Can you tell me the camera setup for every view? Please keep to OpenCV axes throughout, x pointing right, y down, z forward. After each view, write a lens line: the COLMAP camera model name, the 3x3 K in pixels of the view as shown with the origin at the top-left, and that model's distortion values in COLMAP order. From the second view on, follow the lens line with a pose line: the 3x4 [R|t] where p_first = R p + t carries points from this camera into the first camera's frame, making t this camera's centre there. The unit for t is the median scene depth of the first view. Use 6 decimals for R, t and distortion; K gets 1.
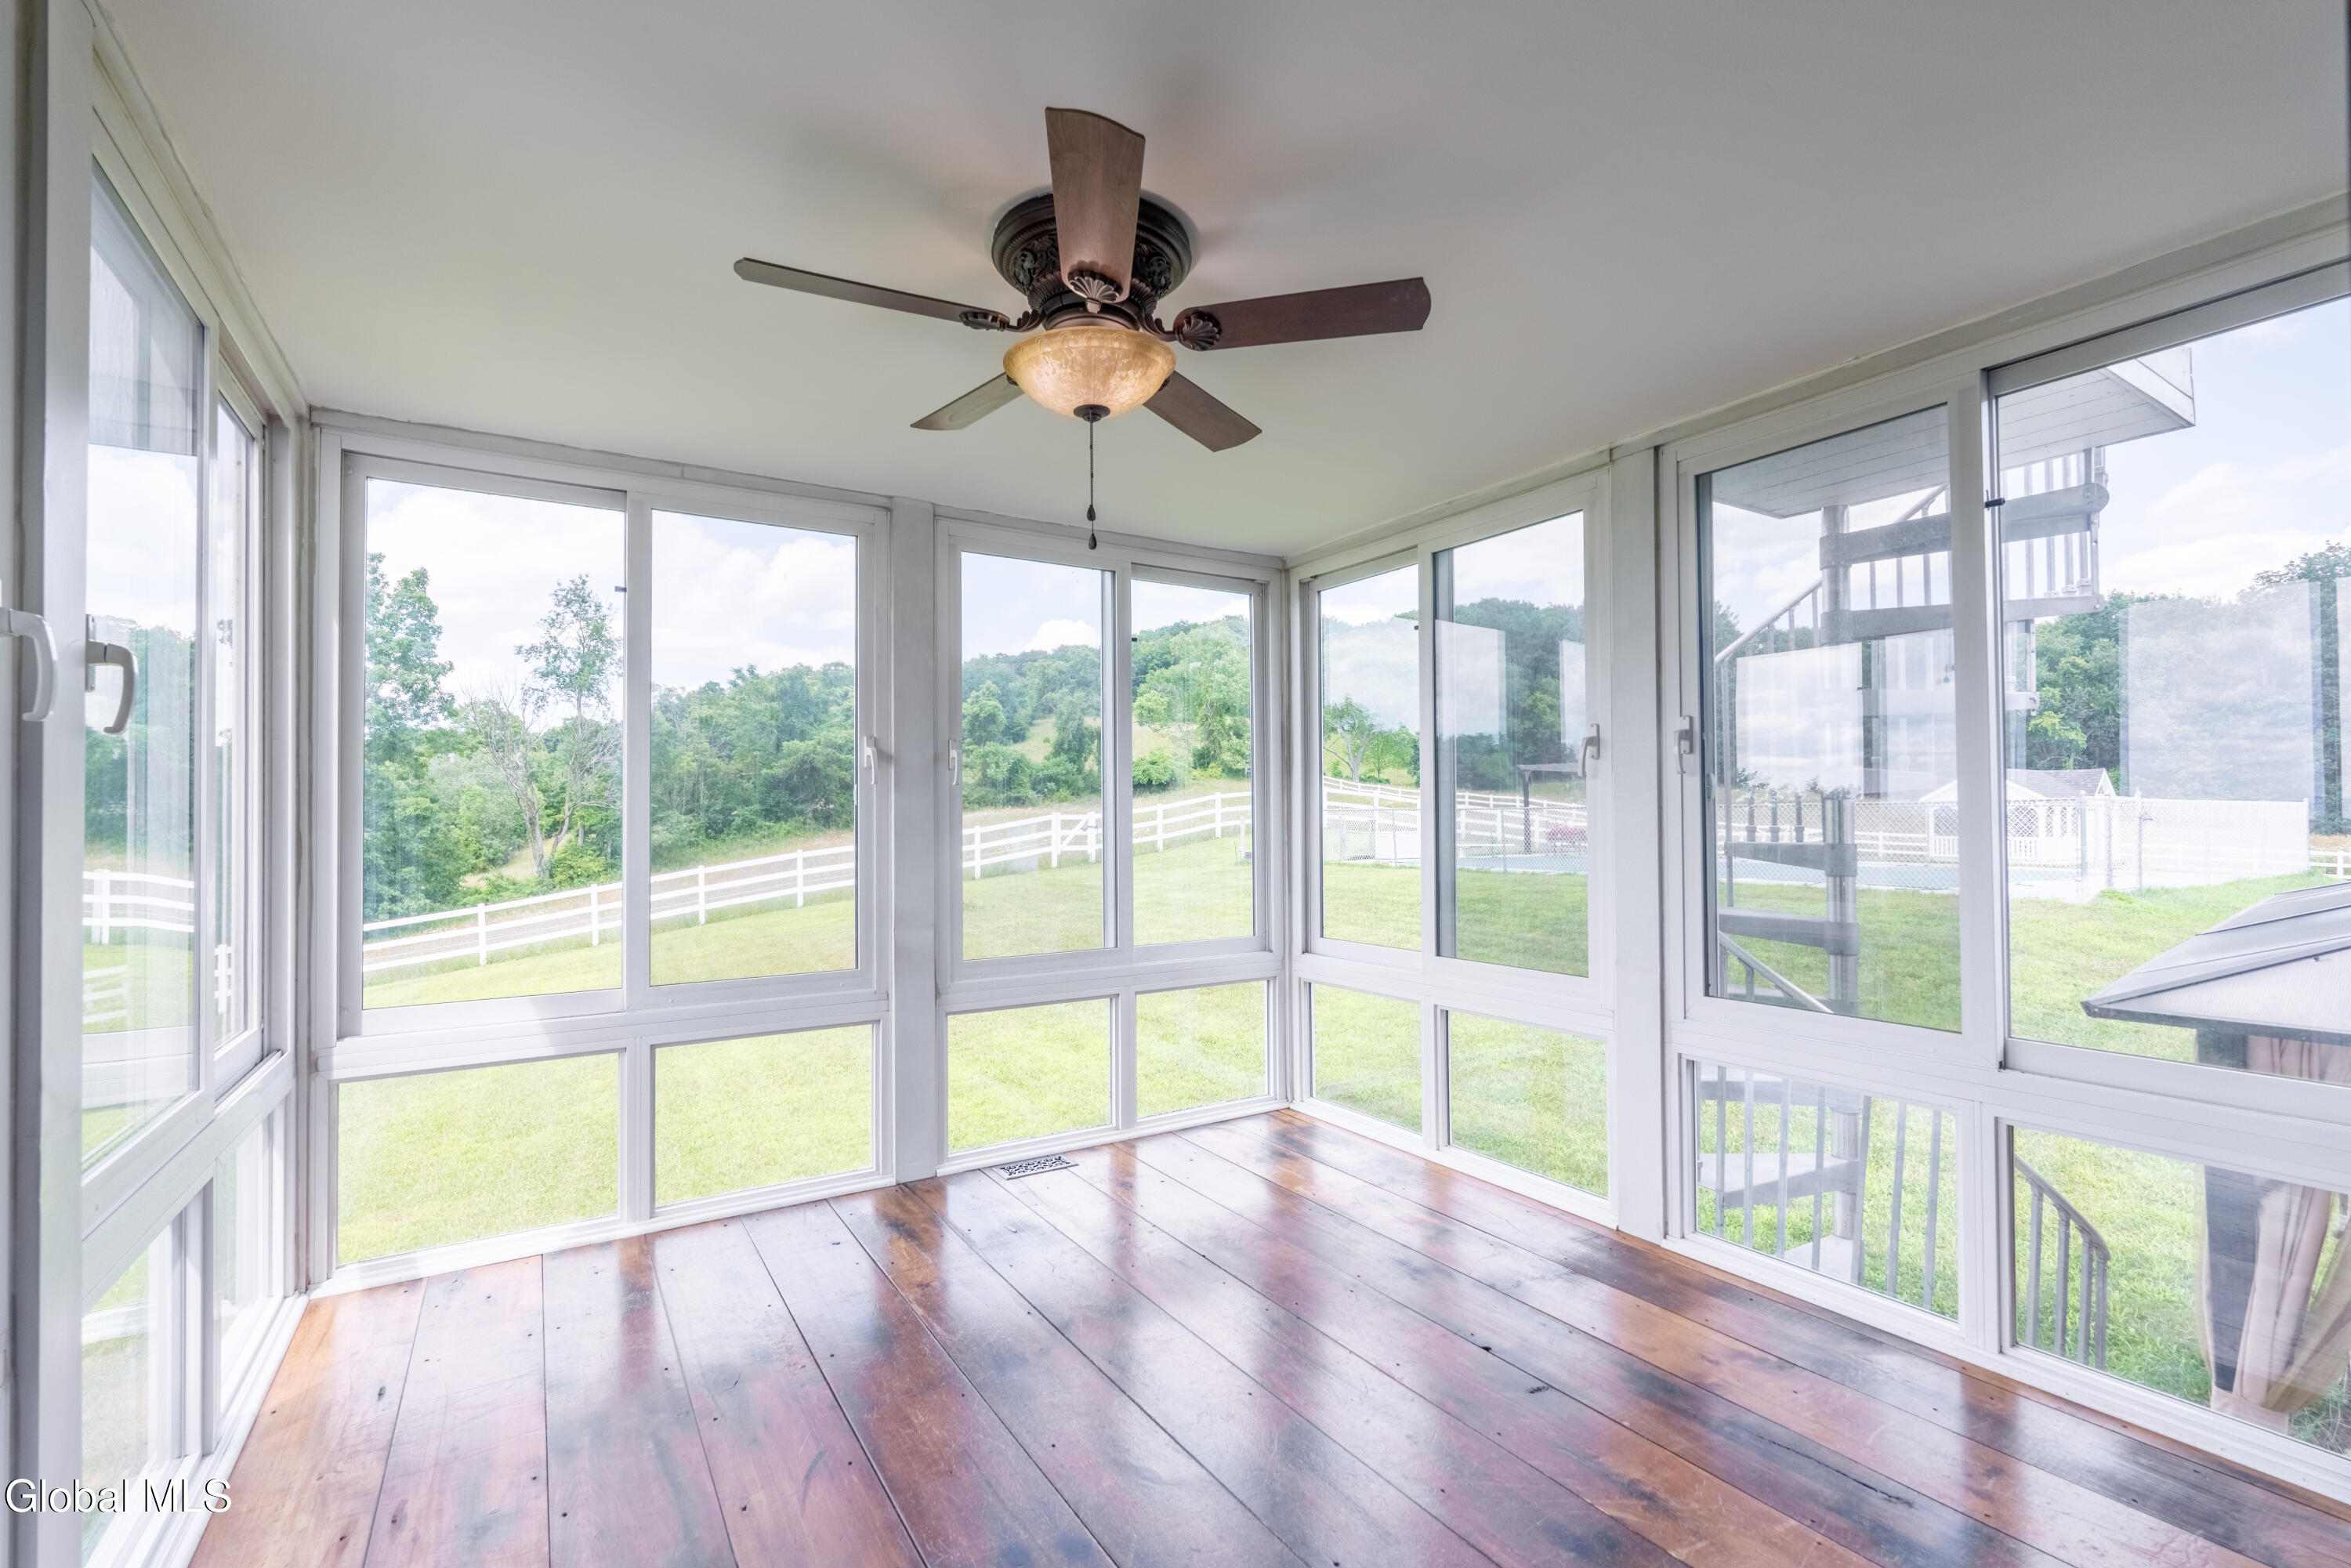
lens RADIAL K [[1025.8, 0, 1167.4], [0, 1025.8, 794.7], [0, 0, 1]] dist [-0.007569, 0.000590]
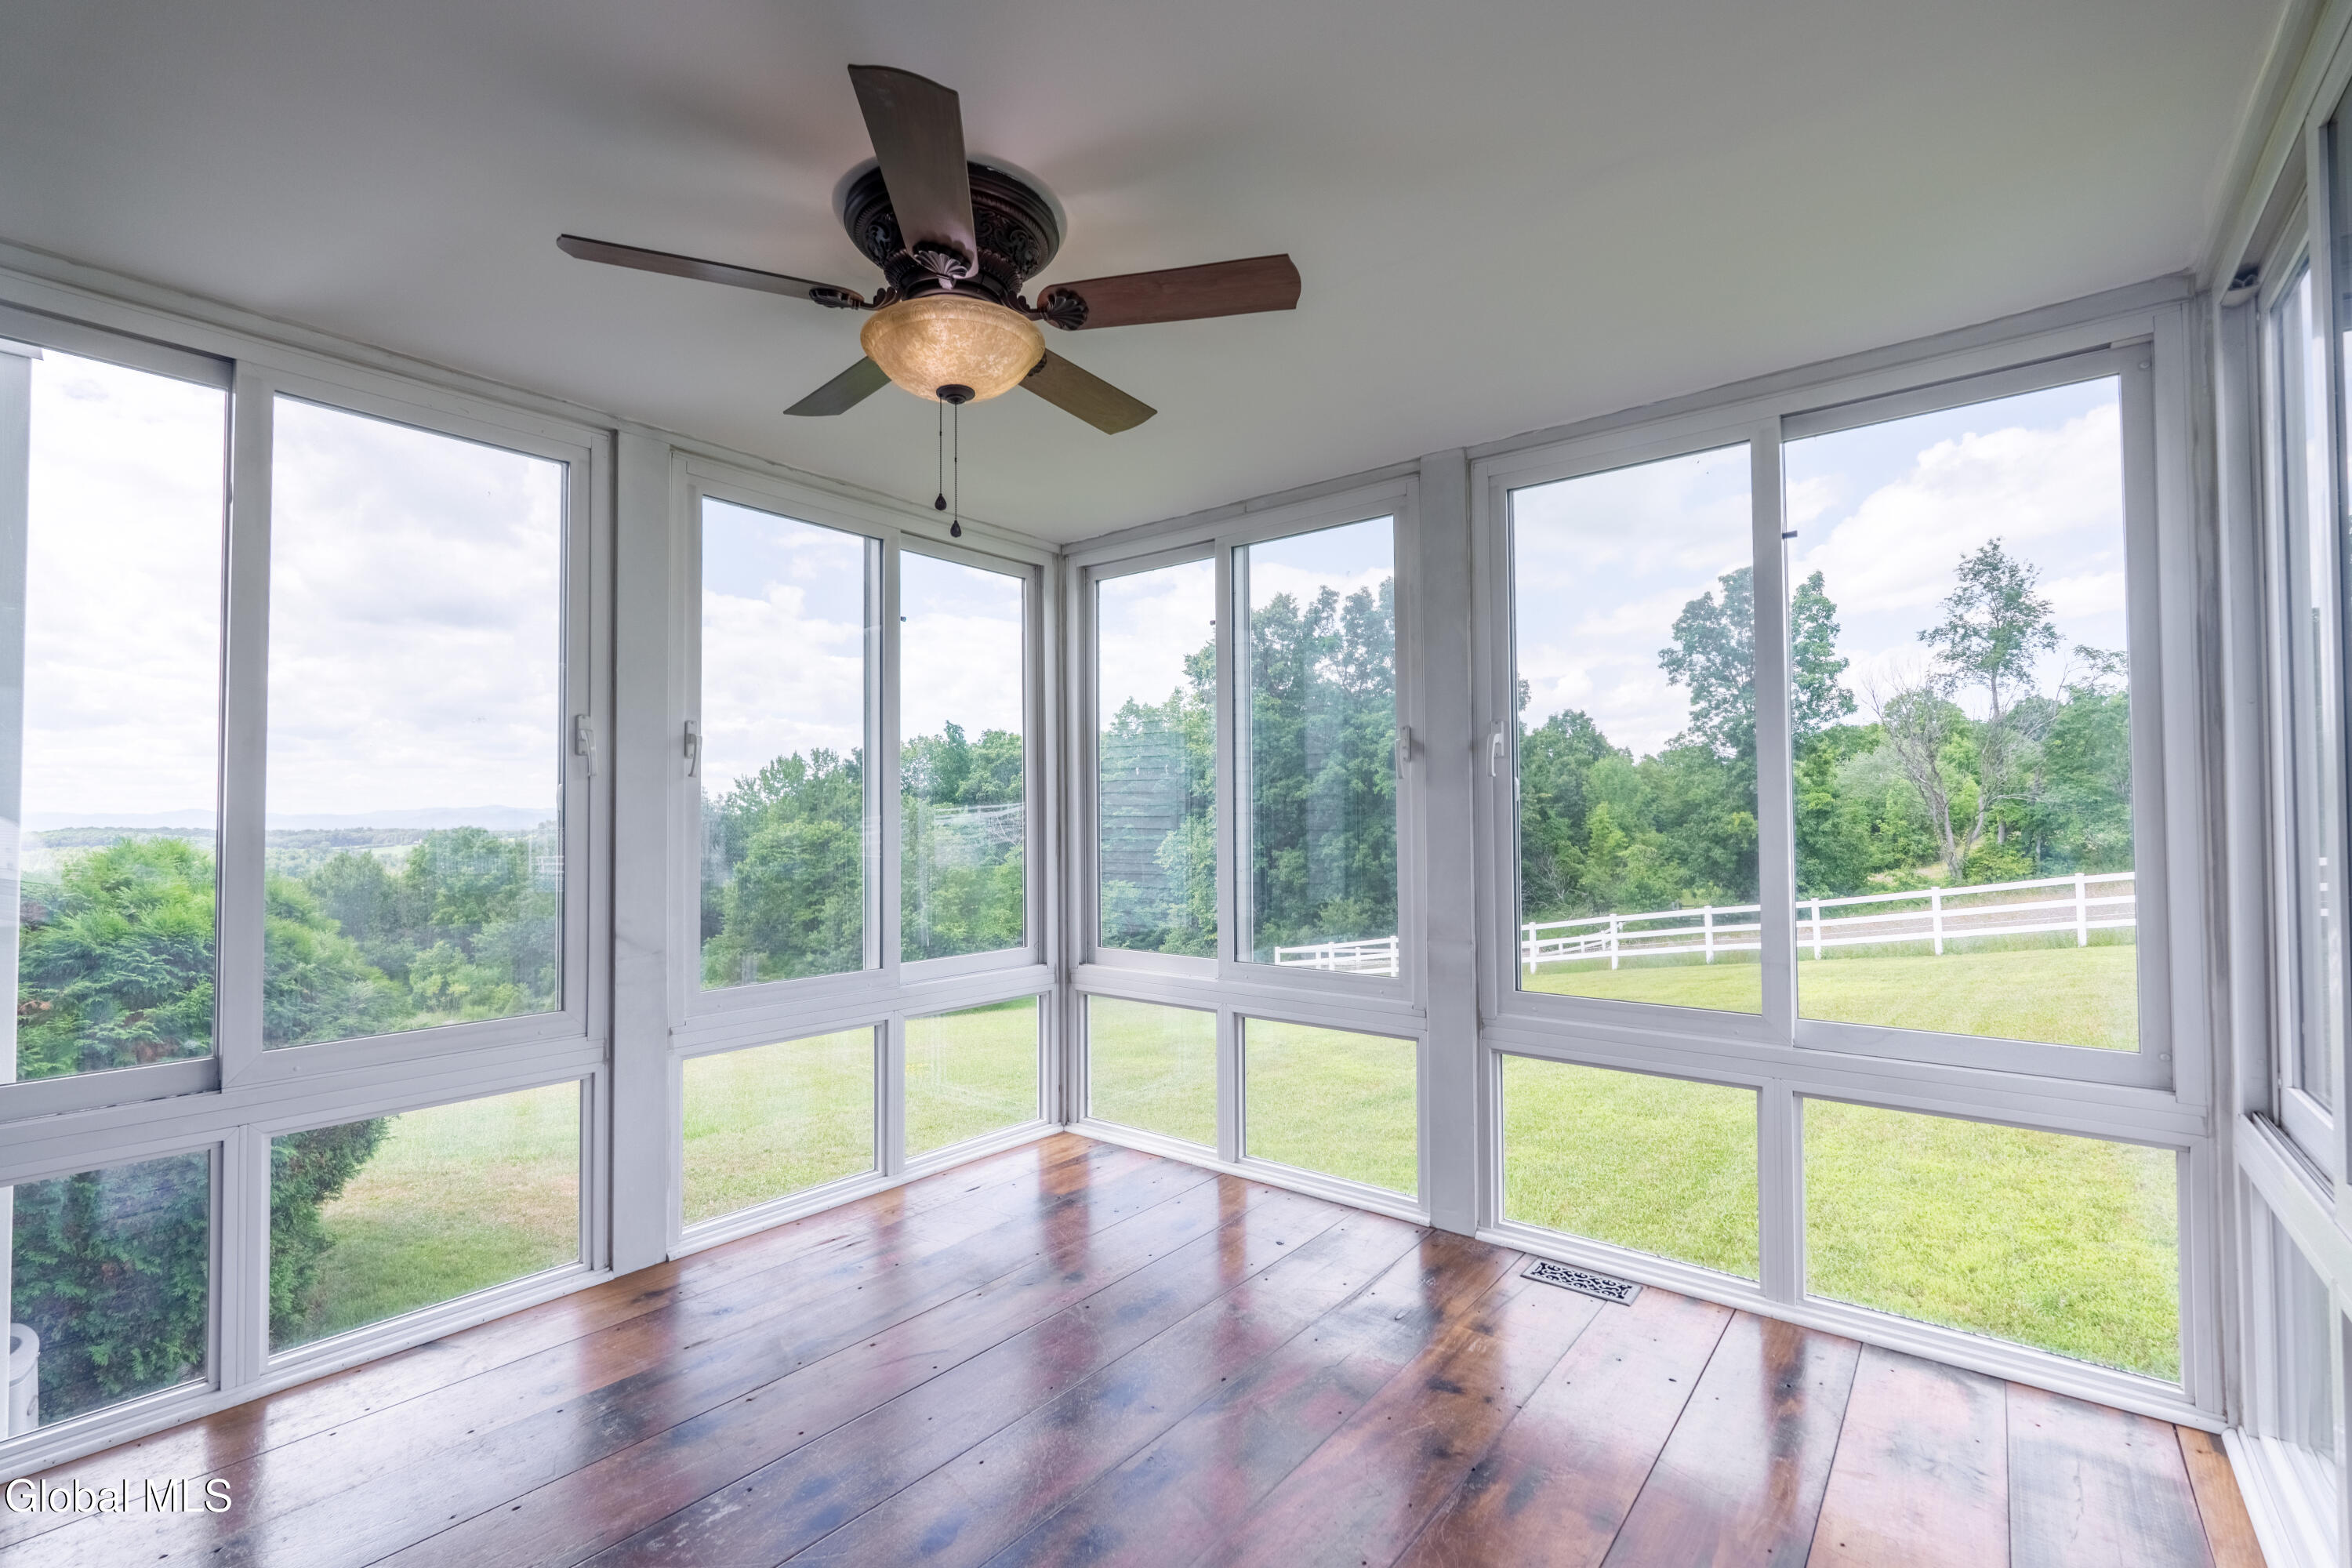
lens RADIAL K [[1026.3, 0, 1167.9], [0, 1026.3, 794.7], [0, 0, 1]] dist [-0.007569, 0.000590]
pose [[0.325496, -0.015417, -0.945418, 0.071877], [0.020466, 0.999748, -0.009257, 0.001149], [0.945322, -0.016335, 0.325729, 0.070562]]
